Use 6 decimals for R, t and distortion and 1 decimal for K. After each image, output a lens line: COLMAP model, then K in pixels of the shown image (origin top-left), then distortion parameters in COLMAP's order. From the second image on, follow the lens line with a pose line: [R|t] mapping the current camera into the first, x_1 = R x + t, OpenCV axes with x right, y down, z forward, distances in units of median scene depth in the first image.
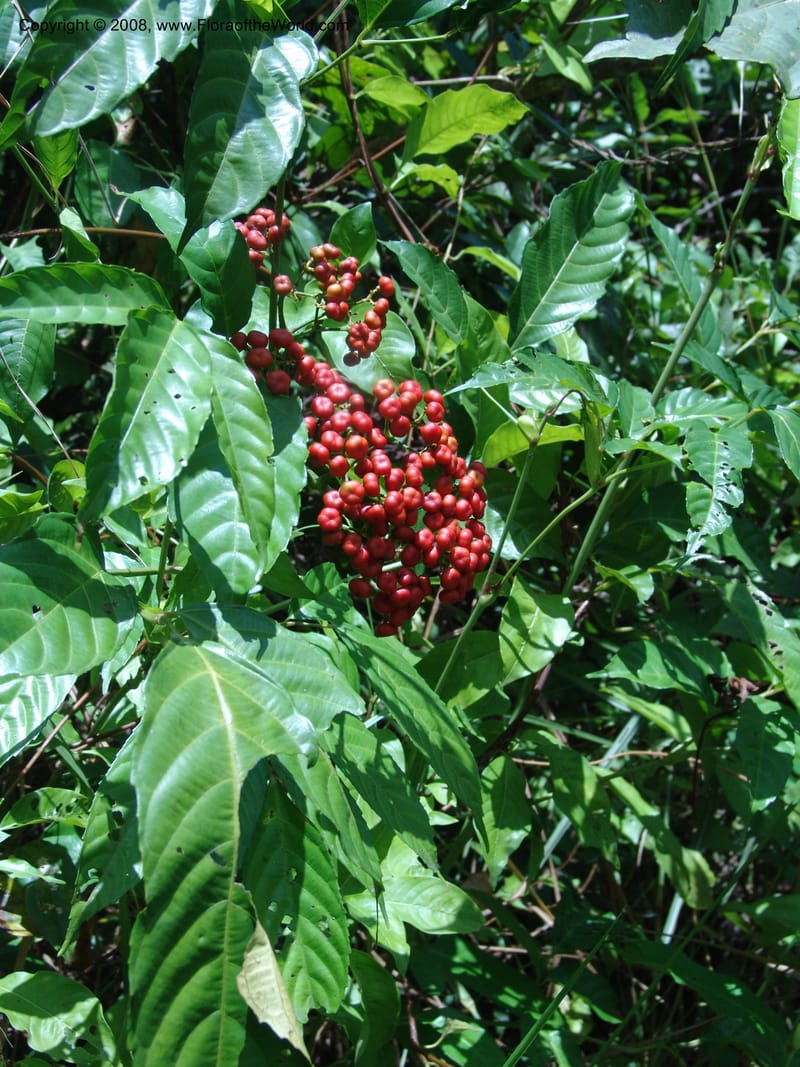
lens RADIAL K [[1468.5, 0, 400.0], [0, 1468.5, 533.5], [0, 0, 1]] dist [-0.026237, -0.032080]
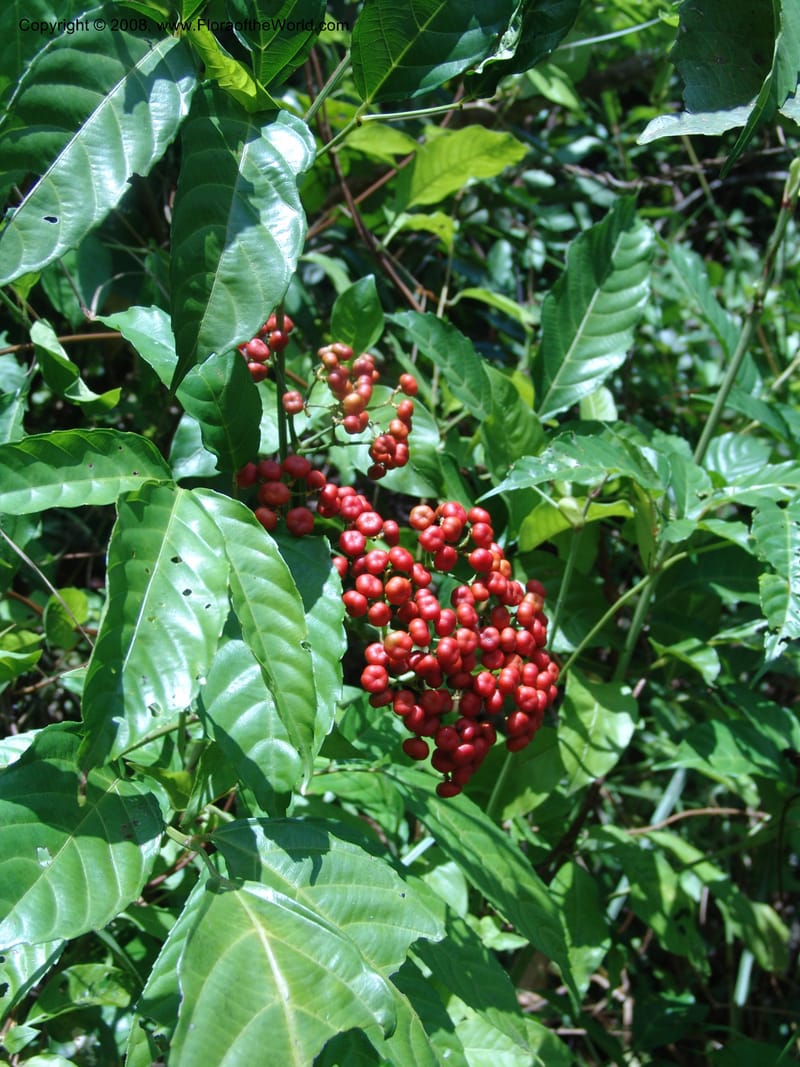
lens RADIAL K [[1450.9, 0, 400.0], [0, 1450.9, 533.5], [0, 0, 1]] dist [-0.055962, 0.001560]
pose [[0.995909, -0.090352, 0.001097, -0.024966], [0.090355, 0.995906, -0.002798, -0.084155], [-0.000840, 0.002886, 0.999995, 0.145638]]
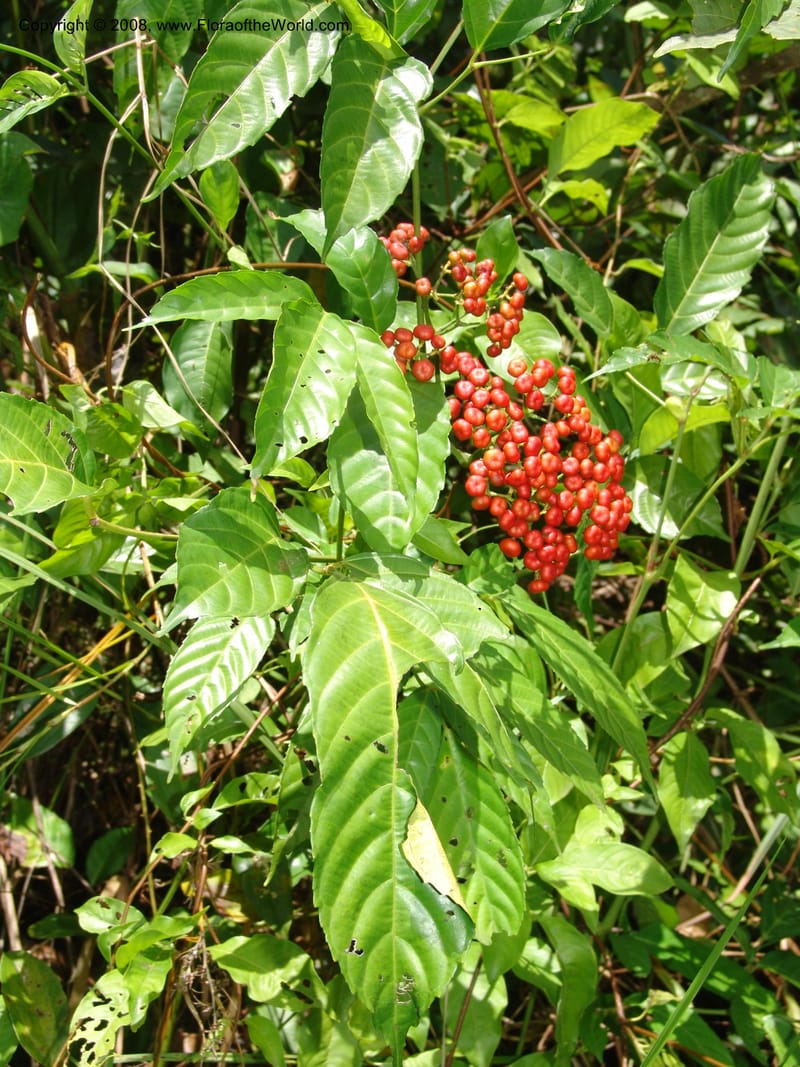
lens RADIAL K [[1547.6, 0, 368.3], [0, 1547.6, 529.8], [0, 0, 1]] dist [-0.039963, -0.002820]
pose [[0.983413, -0.080120, -0.162729, 0.056042], [0.071724, 0.995804, -0.056837, 0.079453], [0.166600, 0.044222, 0.985032, -0.160444]]
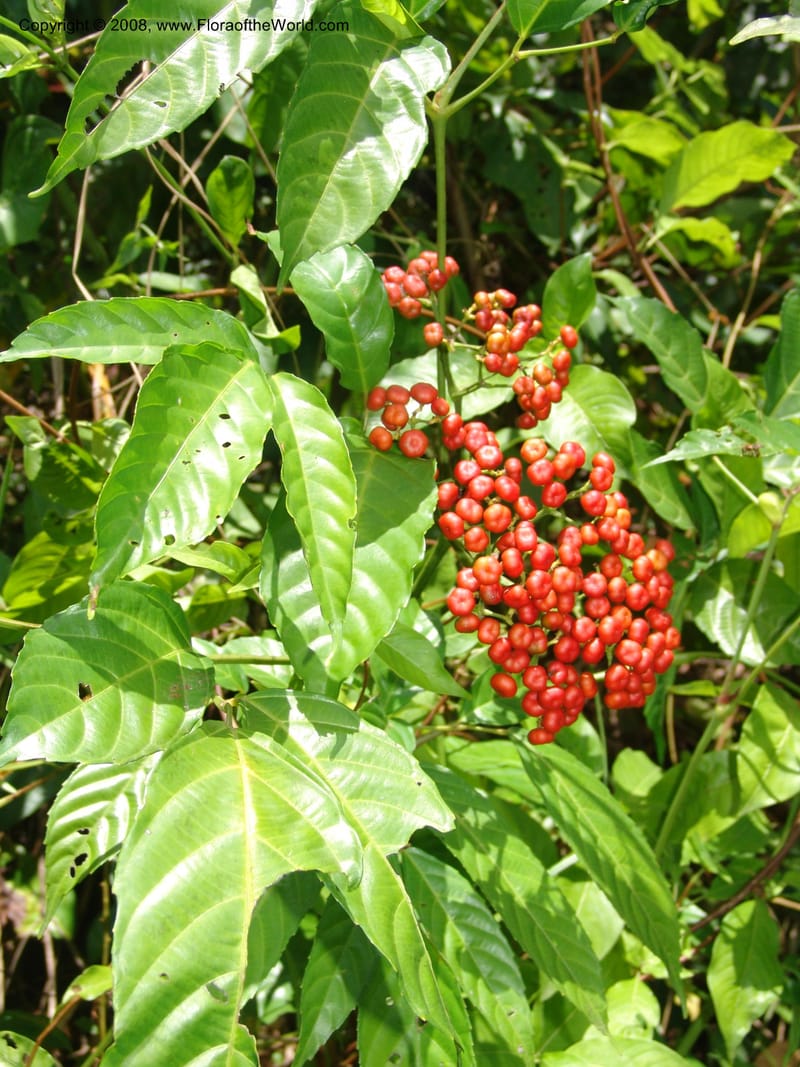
lens RADIAL K [[1547.6, 0, 368.3], [0, 1547.6, 529.8], [0, 0, 1]] dist [-0.039963, -0.002820]
pose [[0.965095, 0.007681, -0.261786, 0.123833], [-0.028023, 0.996860, -0.074061, 0.016301], [0.260395, 0.078812, 0.962280, 0.112600]]
